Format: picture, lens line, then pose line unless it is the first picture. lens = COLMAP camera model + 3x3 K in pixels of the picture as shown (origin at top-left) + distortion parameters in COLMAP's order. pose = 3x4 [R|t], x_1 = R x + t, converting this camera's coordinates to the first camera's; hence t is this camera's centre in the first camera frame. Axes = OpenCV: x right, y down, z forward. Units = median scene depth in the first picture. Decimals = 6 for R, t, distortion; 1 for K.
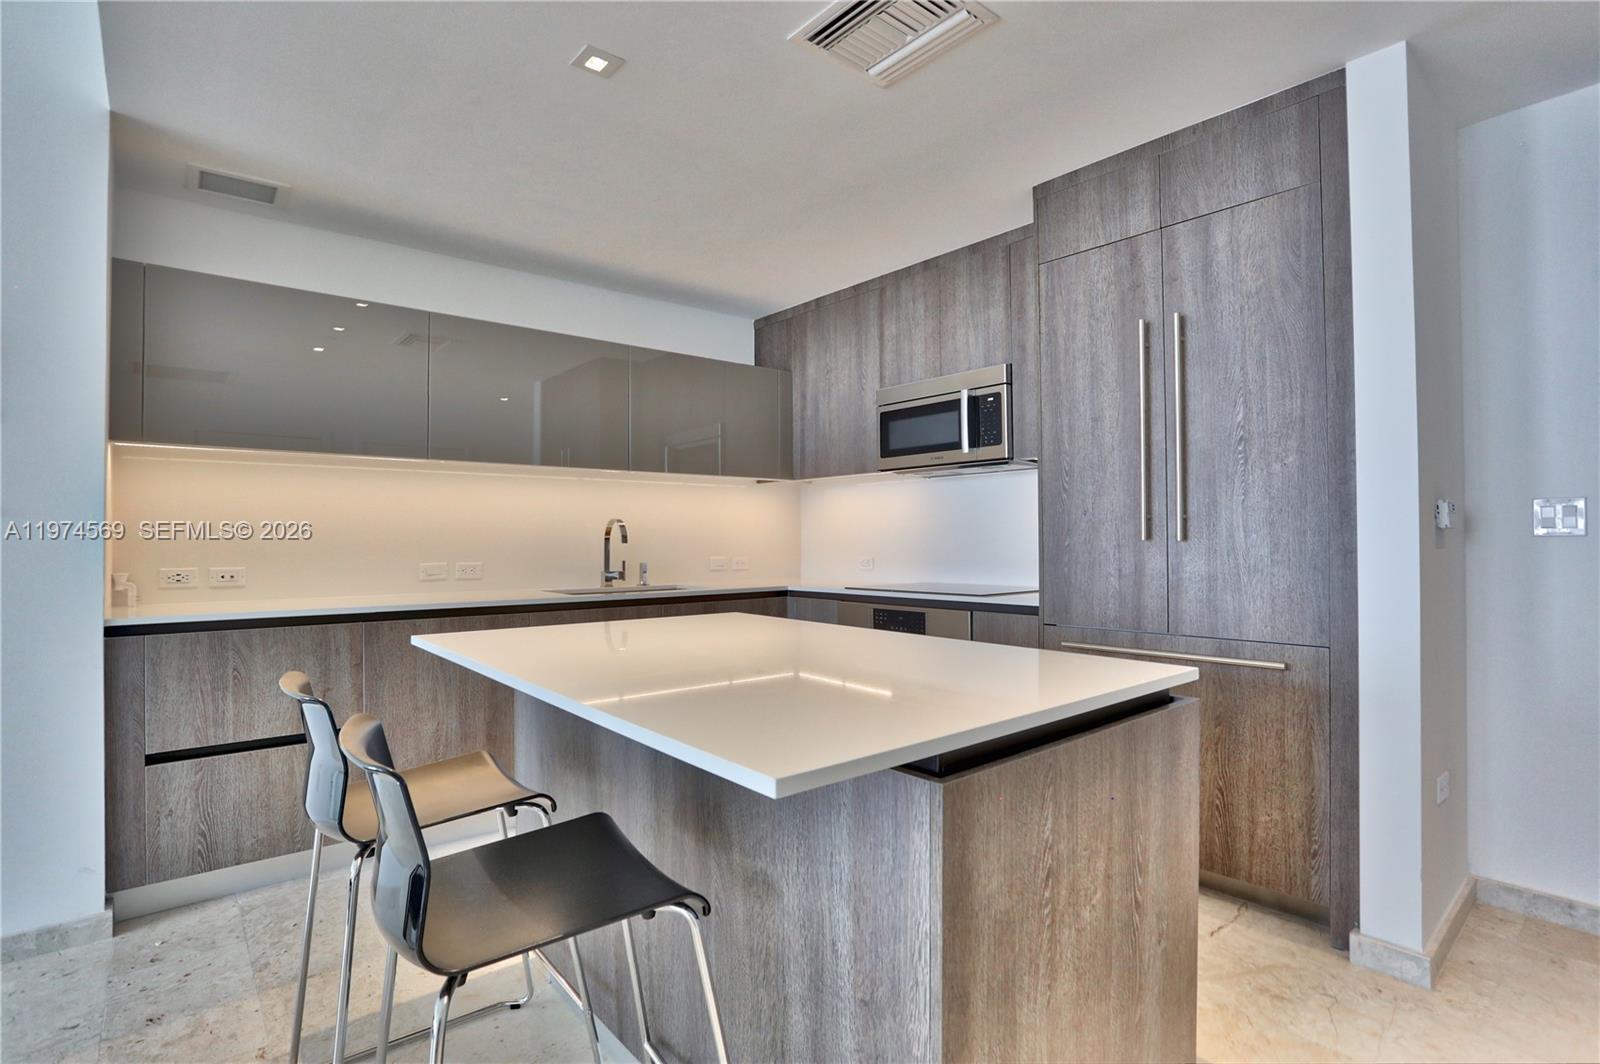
lens RADIAL K [[793.9, 0, 800.0], [0, 793.9, 532.0], [0, 0, 1]] dist [-0.016172, 0.000334]
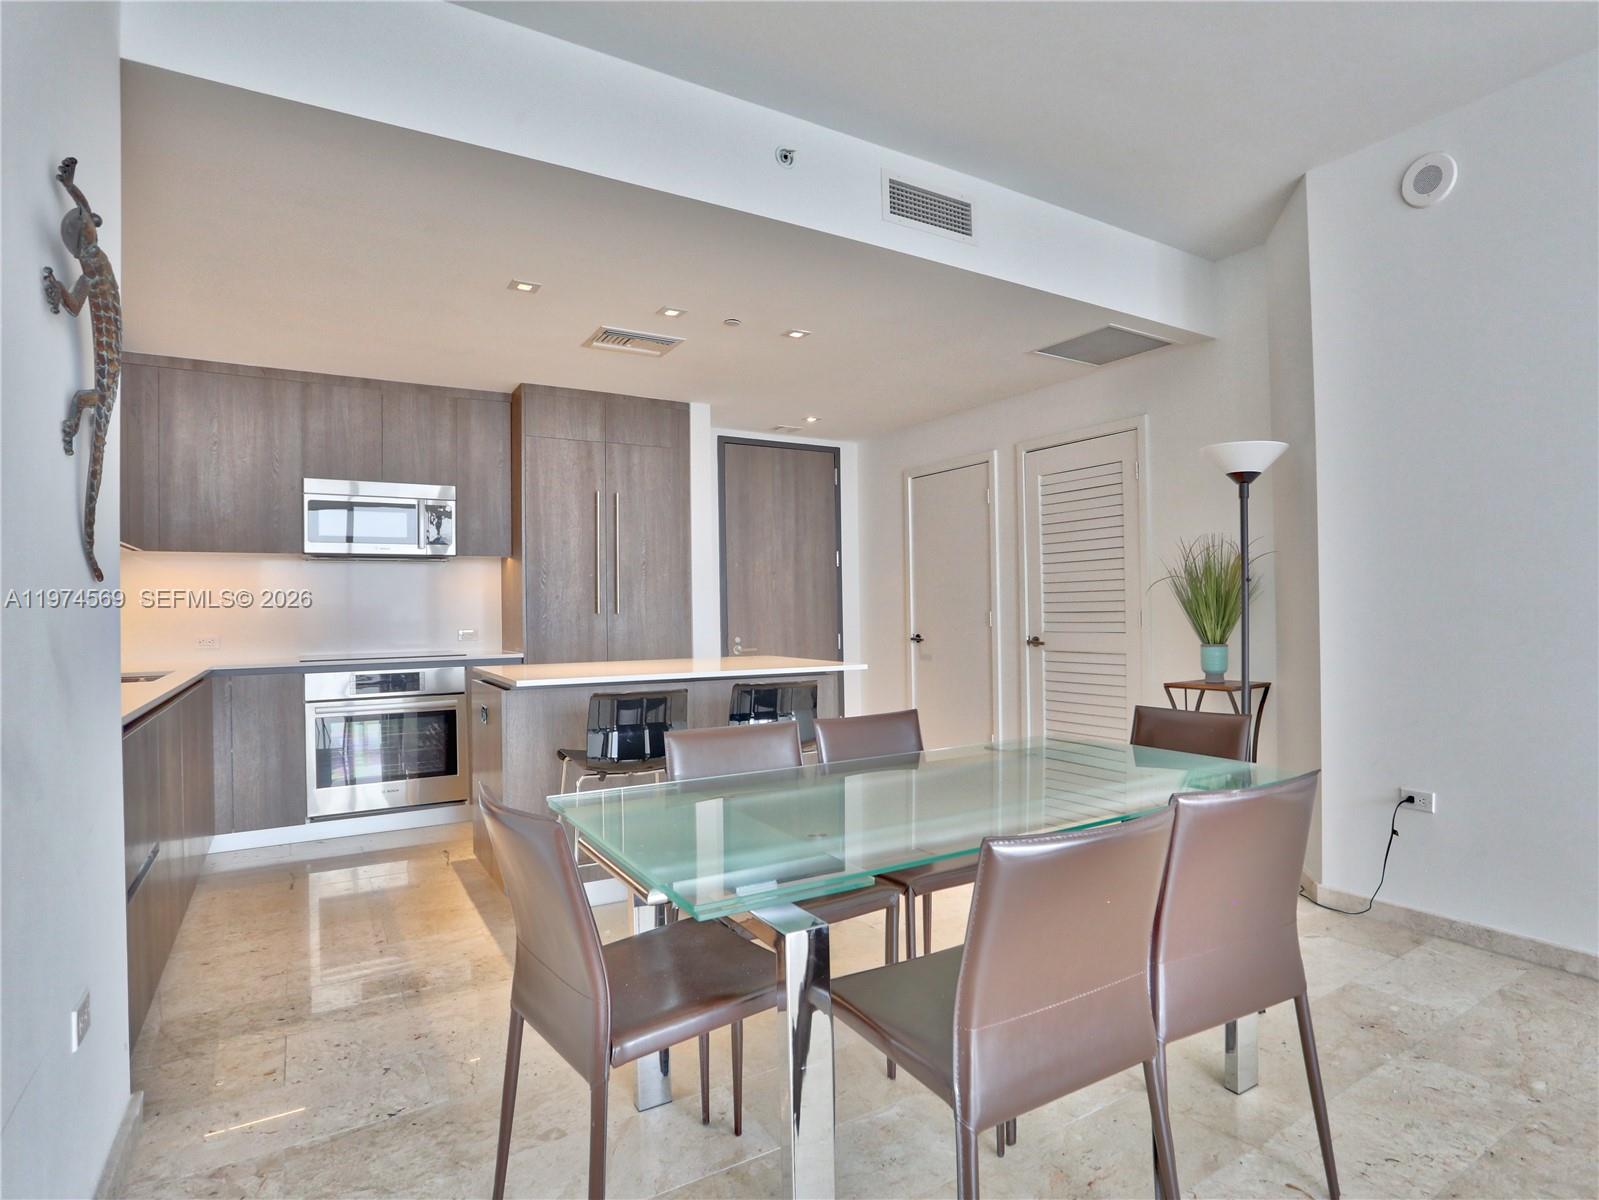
lens RADIAL K [[894.4, 0, 799.5], [0, 894.4, 600.0], [0, 0, 1]] dist [0.000724, 0.000059]
pose [[0.199449, 0.005114, 0.979895, -1.375677], [-0.001687, 0.999987, -0.004876, -0.011626], [-0.979907, -0.000680, 0.199455, 0.139163]]
